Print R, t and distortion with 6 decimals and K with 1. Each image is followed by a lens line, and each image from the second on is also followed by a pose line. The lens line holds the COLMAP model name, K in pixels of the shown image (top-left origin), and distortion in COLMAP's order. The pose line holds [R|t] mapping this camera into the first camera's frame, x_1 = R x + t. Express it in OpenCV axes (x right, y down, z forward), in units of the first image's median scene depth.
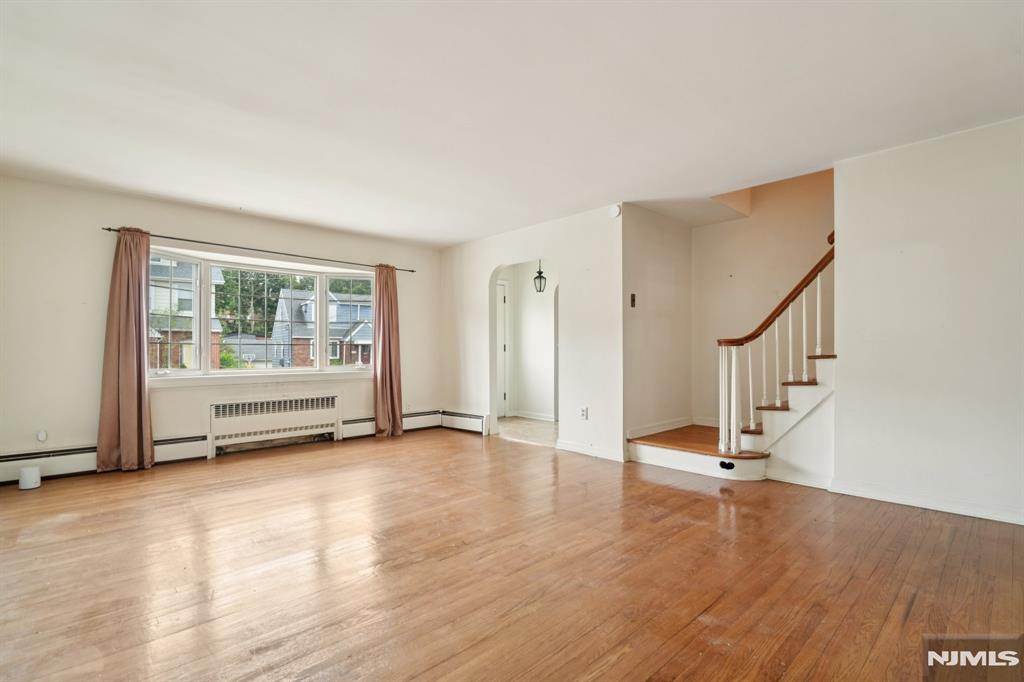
lens RADIAL K [[484.9, 0, 512.0], [0, 484.9, 341.0], [0, 0, 1]] dist [-0.019004, -0.000563]
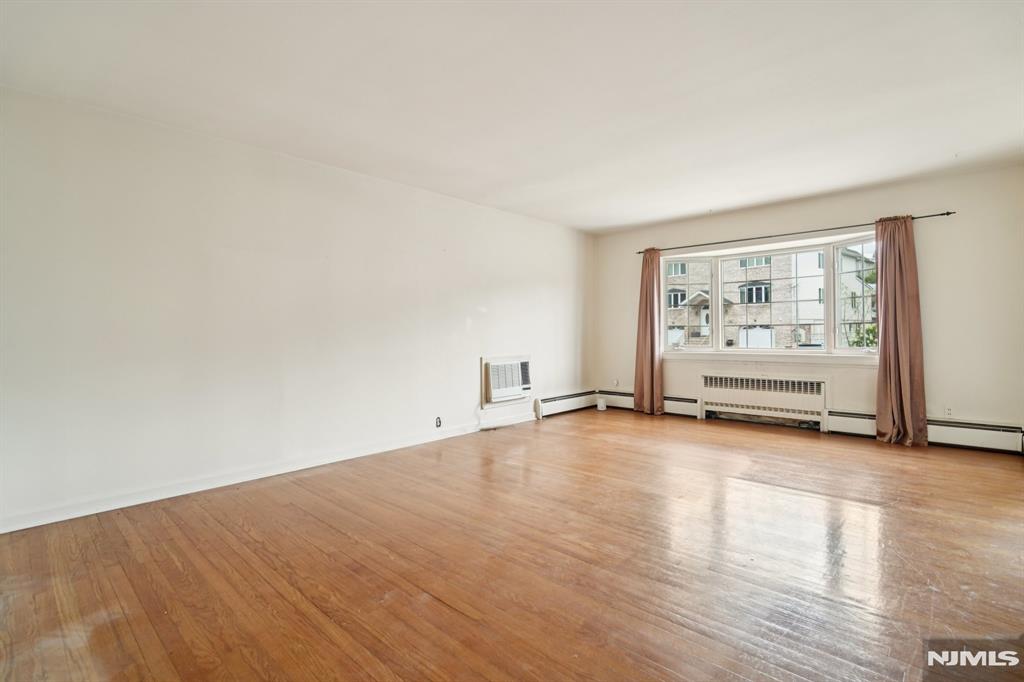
lens RADIAL K [[480.3, 0, 514.0], [0, 480.3, 335.0], [0, 0, 1]] dist [-0.001989, -0.000272]
pose [[0.054248, 0.008539, -0.998491, 0.567046], [0.028299, 0.999549, 0.010085, 0.003223], [0.998126, -0.028804, 0.053982, 0.453272]]
